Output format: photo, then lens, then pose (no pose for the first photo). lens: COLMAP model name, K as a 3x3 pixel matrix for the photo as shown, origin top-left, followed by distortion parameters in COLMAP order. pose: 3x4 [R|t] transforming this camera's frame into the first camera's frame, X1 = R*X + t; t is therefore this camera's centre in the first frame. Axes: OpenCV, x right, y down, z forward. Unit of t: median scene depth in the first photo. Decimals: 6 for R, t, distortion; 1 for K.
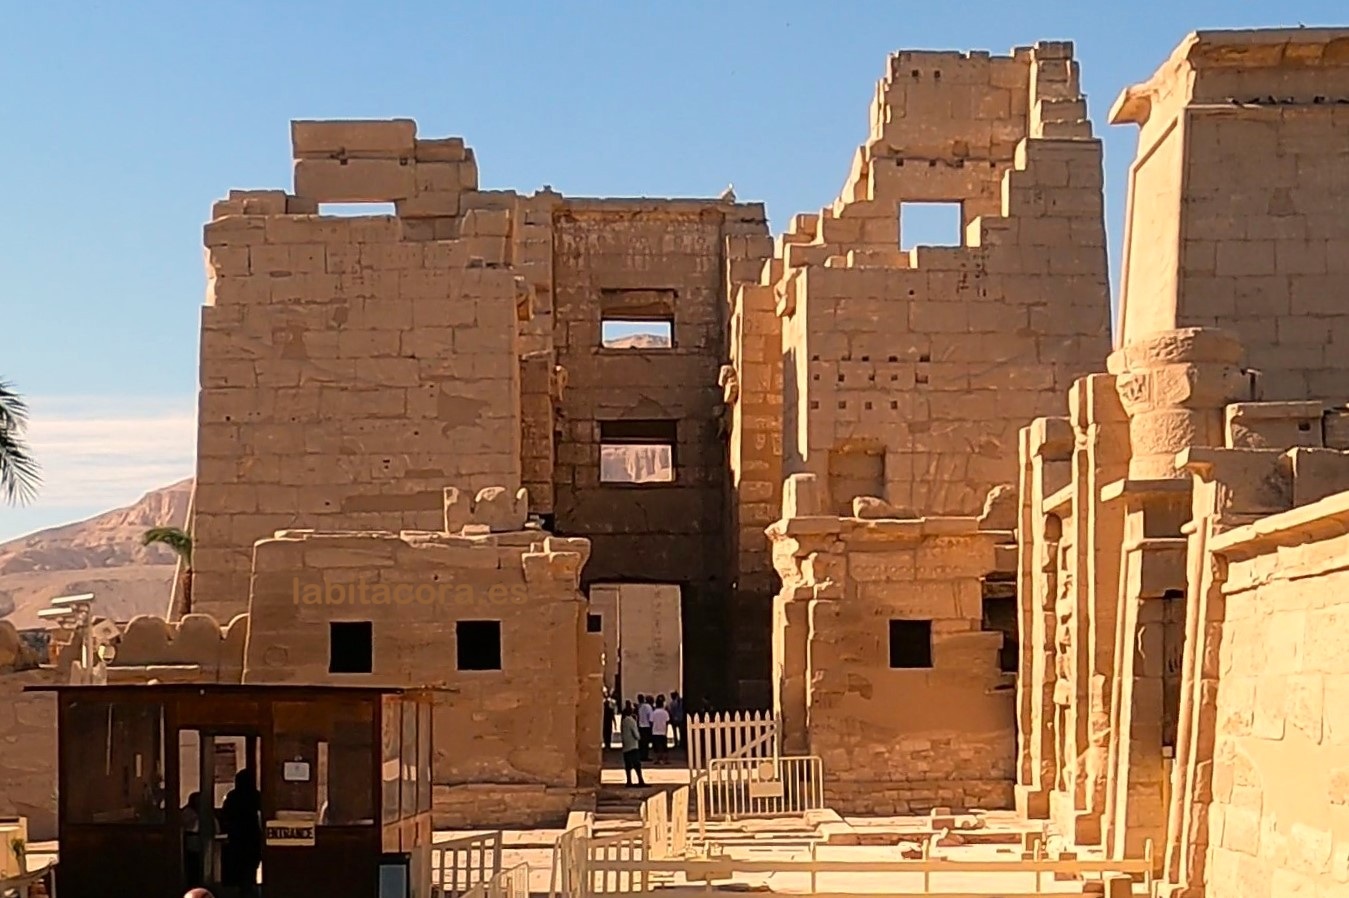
lens RADIAL K [[1985.0, 0, 674.5], [0, 1985.0, 449.0], [0, 0, 1]] dist [-0.019095, 0.032434]
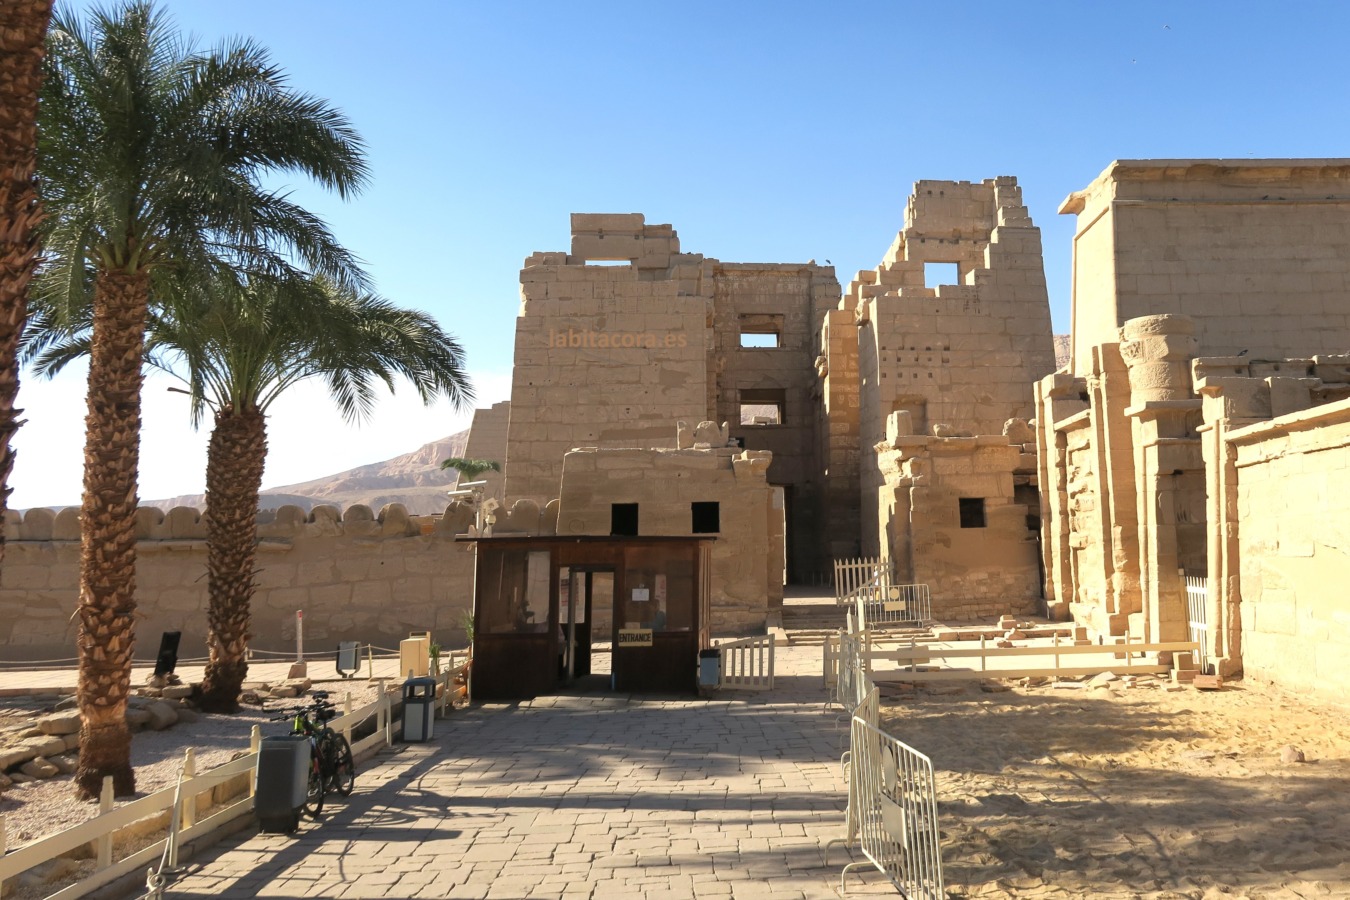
lens RADIAL K [[932.4, 0, 675.8], [0, 932.4, 272.6], [0, 0, 1]] dist [-0.032273, -0.001202]
pose [[0.995123, 0.020533, 0.096483, -0.203889], [-0.001552, 0.981234, -0.192815, 0.050062], [-0.098631, 0.191725, 0.976480, 0.224048]]
